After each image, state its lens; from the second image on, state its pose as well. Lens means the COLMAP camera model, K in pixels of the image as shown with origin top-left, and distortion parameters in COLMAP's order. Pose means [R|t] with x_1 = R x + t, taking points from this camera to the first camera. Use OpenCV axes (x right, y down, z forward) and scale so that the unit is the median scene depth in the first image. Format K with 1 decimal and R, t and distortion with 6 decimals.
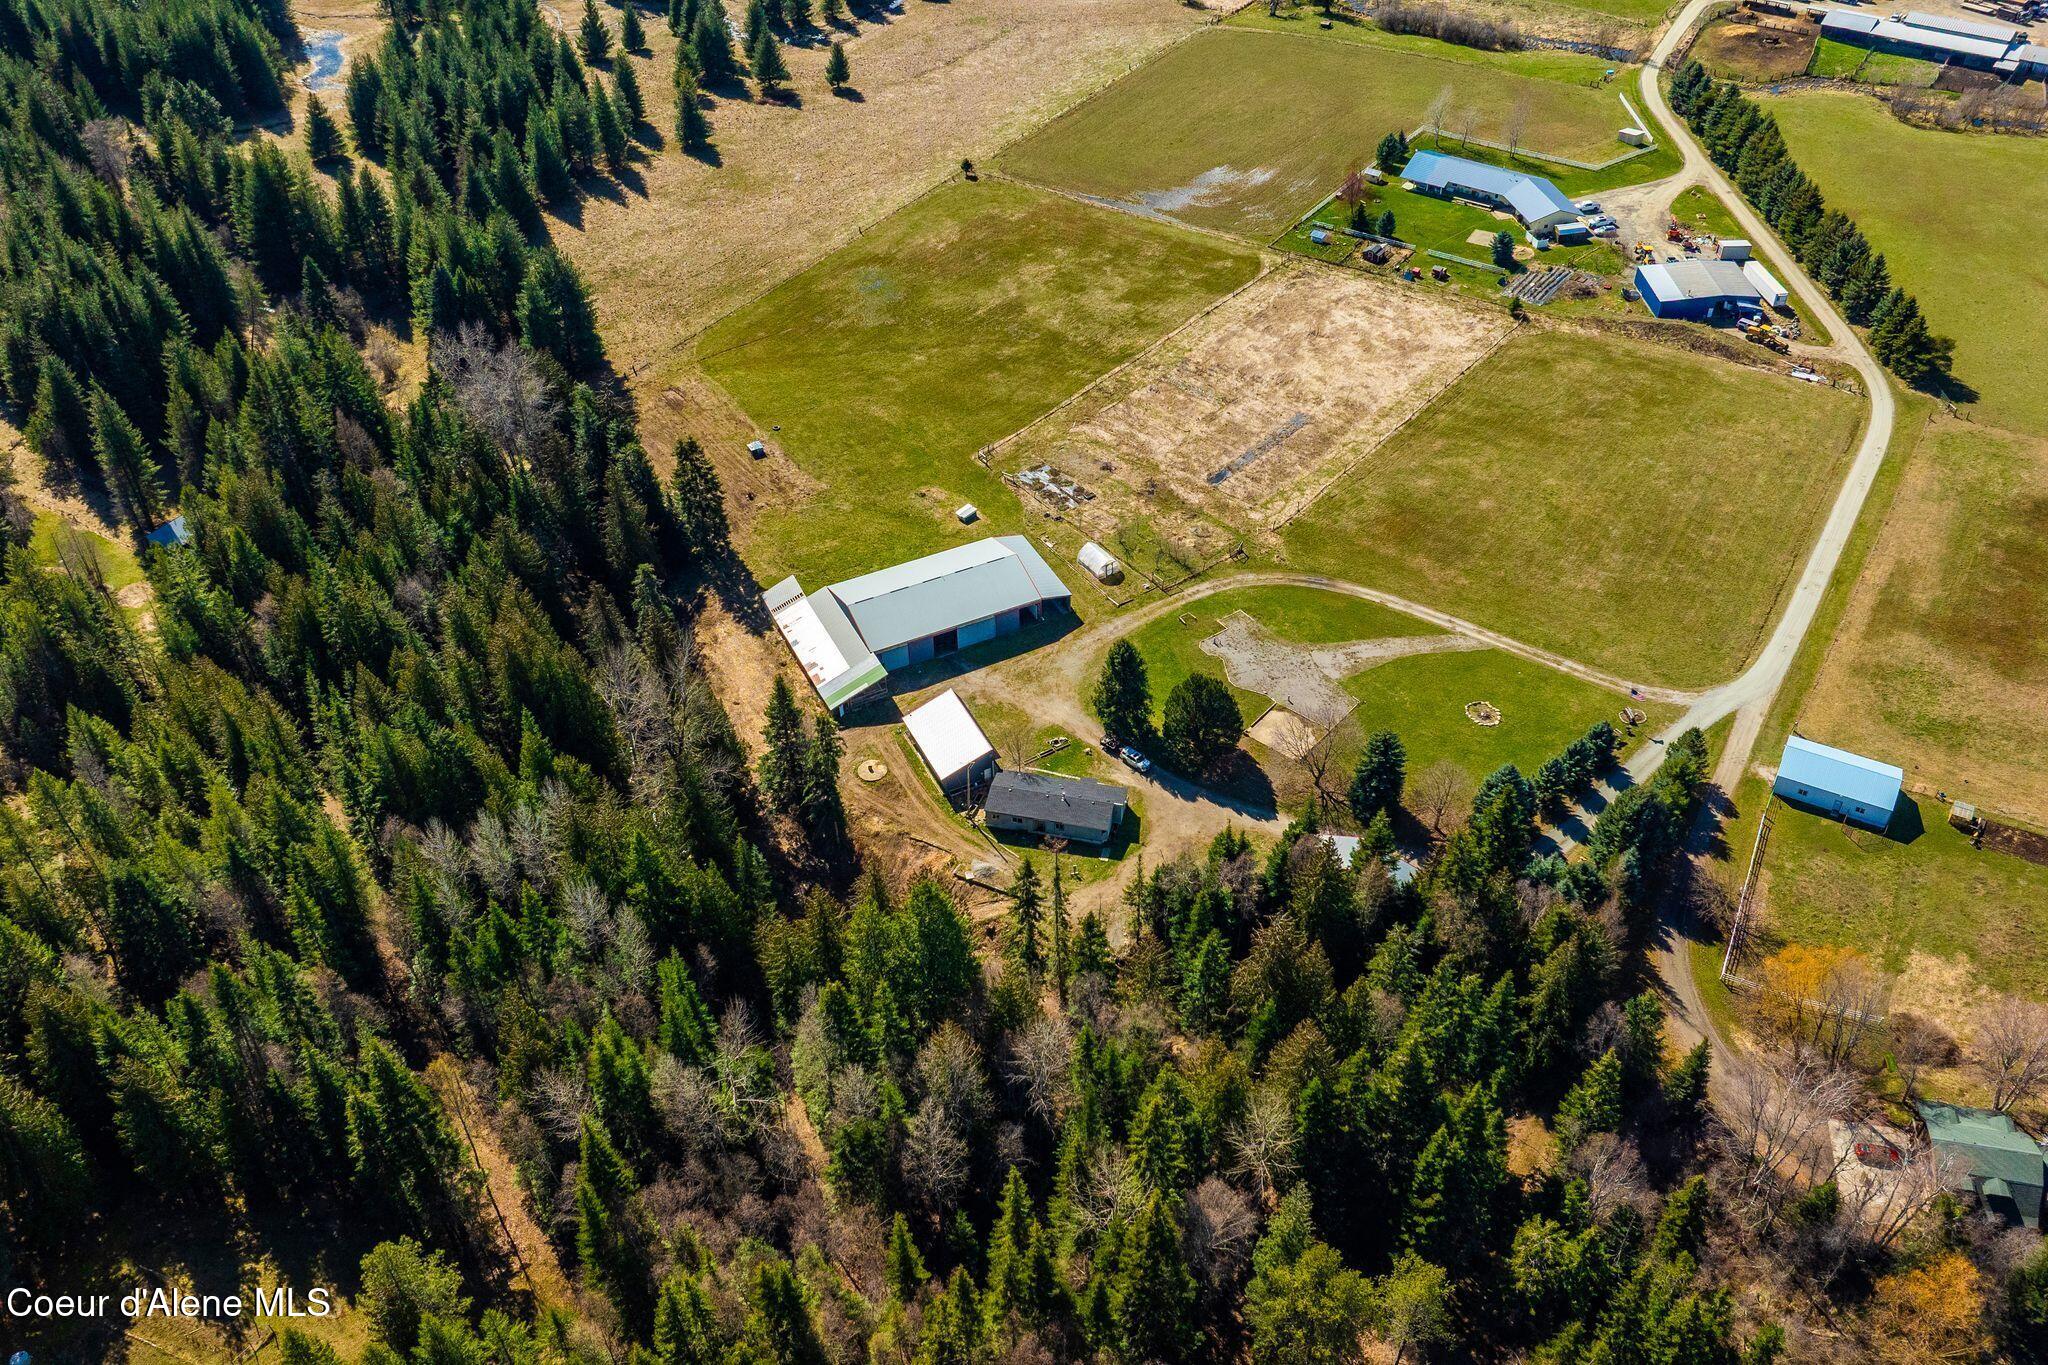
lens RADIAL K [[1730.0, 0, 1024.0], [0, 1730.0, 682.5], [0, 0, 1]] dist [-0.001659, -0.042817]
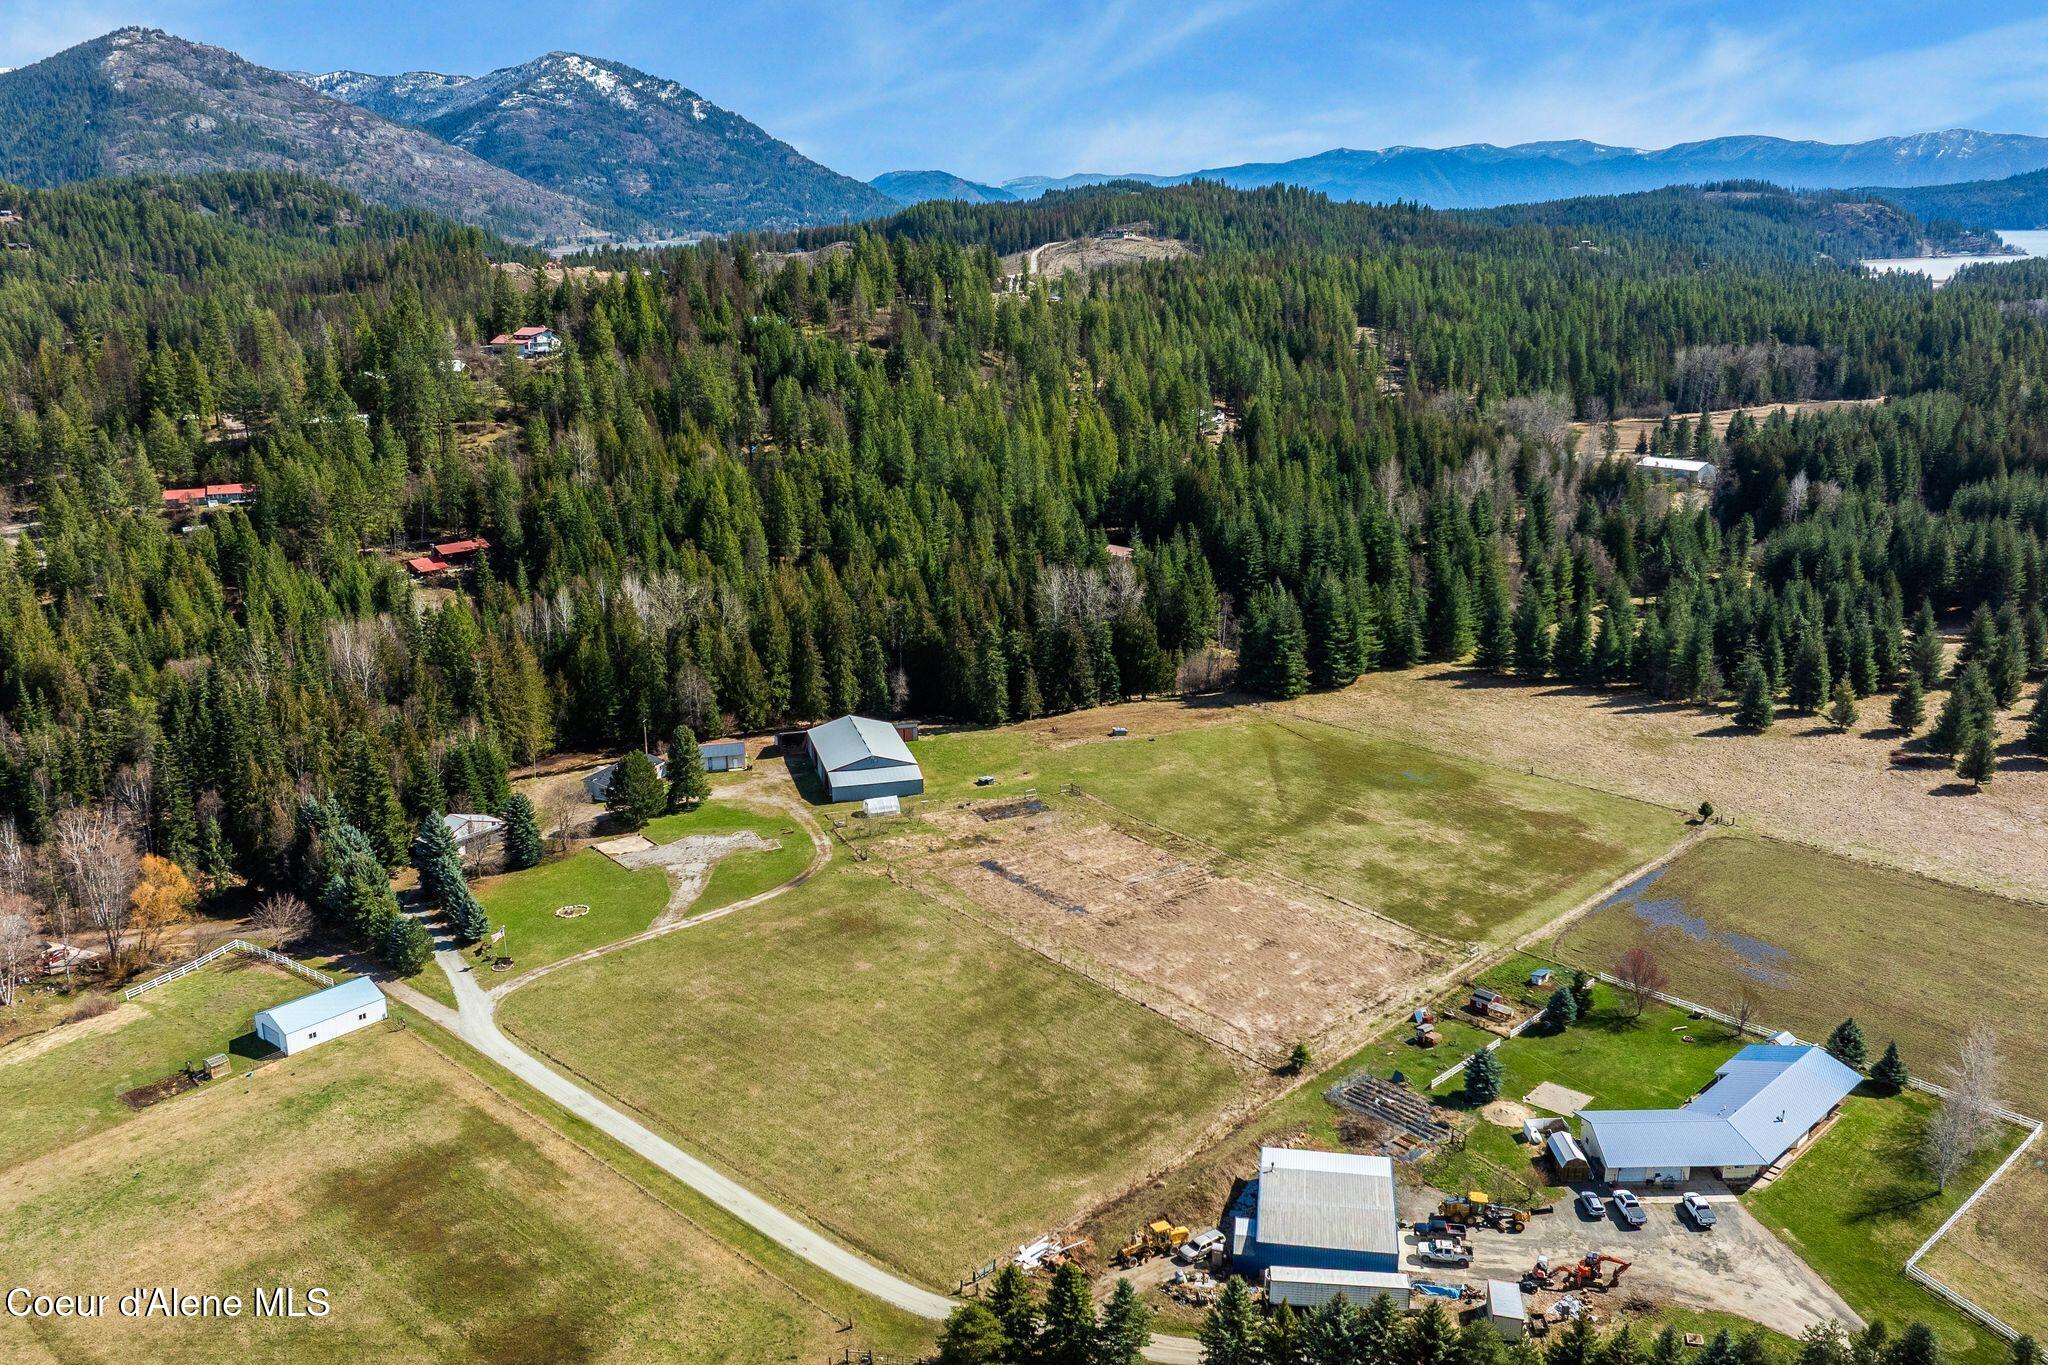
lens RADIAL K [[1730.0, 0, 1024.0], [0, 1730.0, 682.5], [0, 0, 1]] dist [-0.001659, -0.042817]
pose [[-0.210647, 0.271523, -0.939097, 1.118043], [-0.624277, 0.701891, 0.342969, -0.601183], [0.752268, 0.658502, 0.021655, 1.006102]]
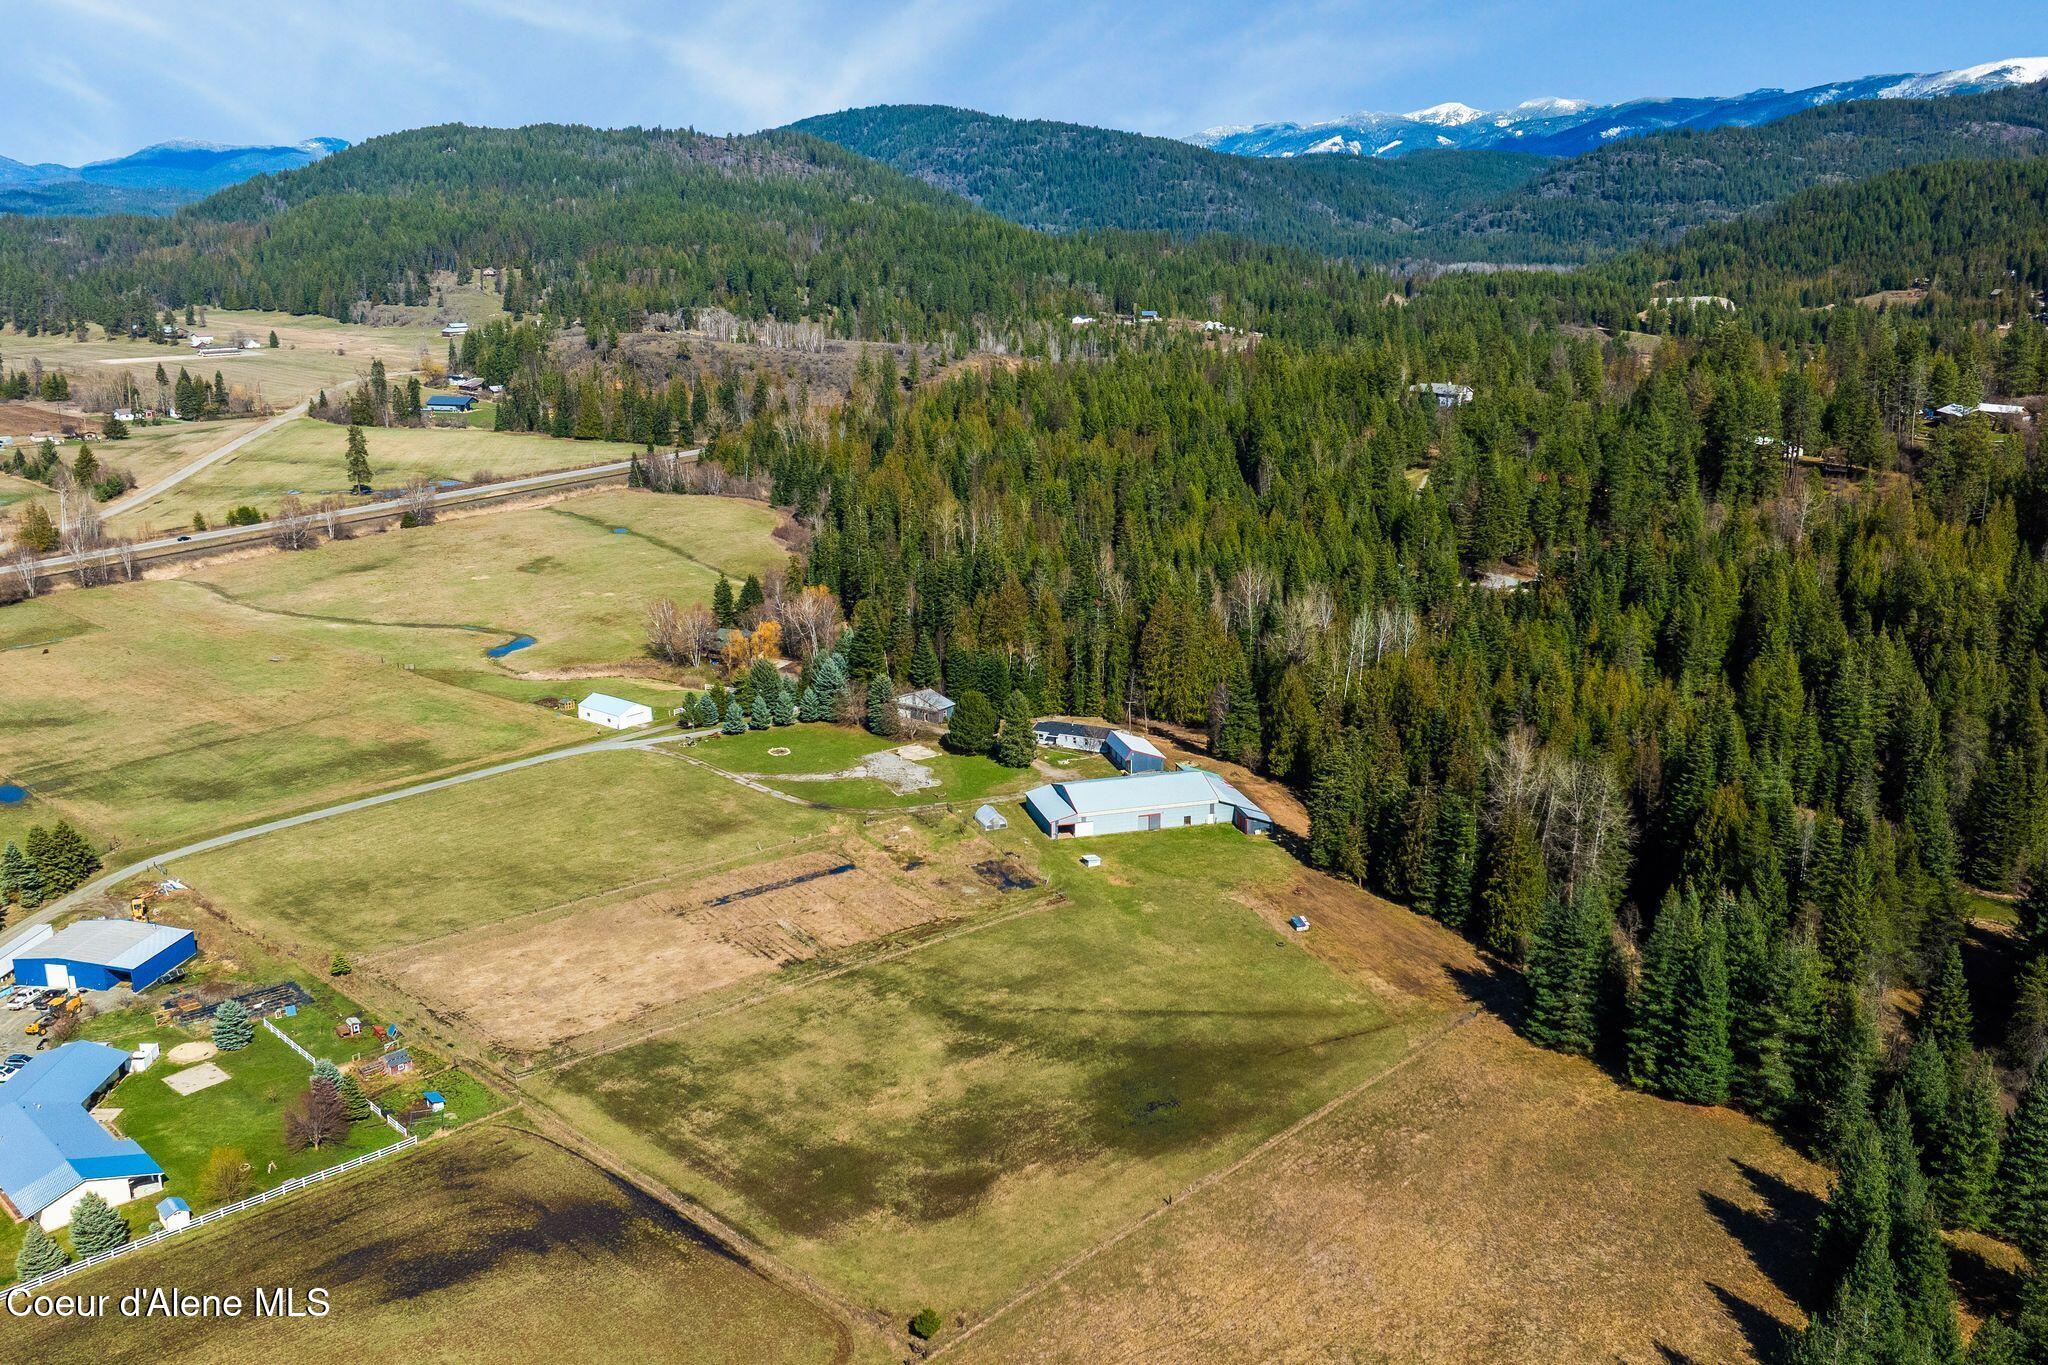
lens RADIAL K [[1730.0, 0, 1024.0], [0, 1730.0, 682.5], [0, 0, 1]] dist [-0.001659, -0.042817]
pose [[-0.982330, -0.039633, 0.182913, -0.195948], [0.129872, 0.559371, 0.818680, -1.106022], [-0.134763, 0.827969, -0.544340, 1.587746]]
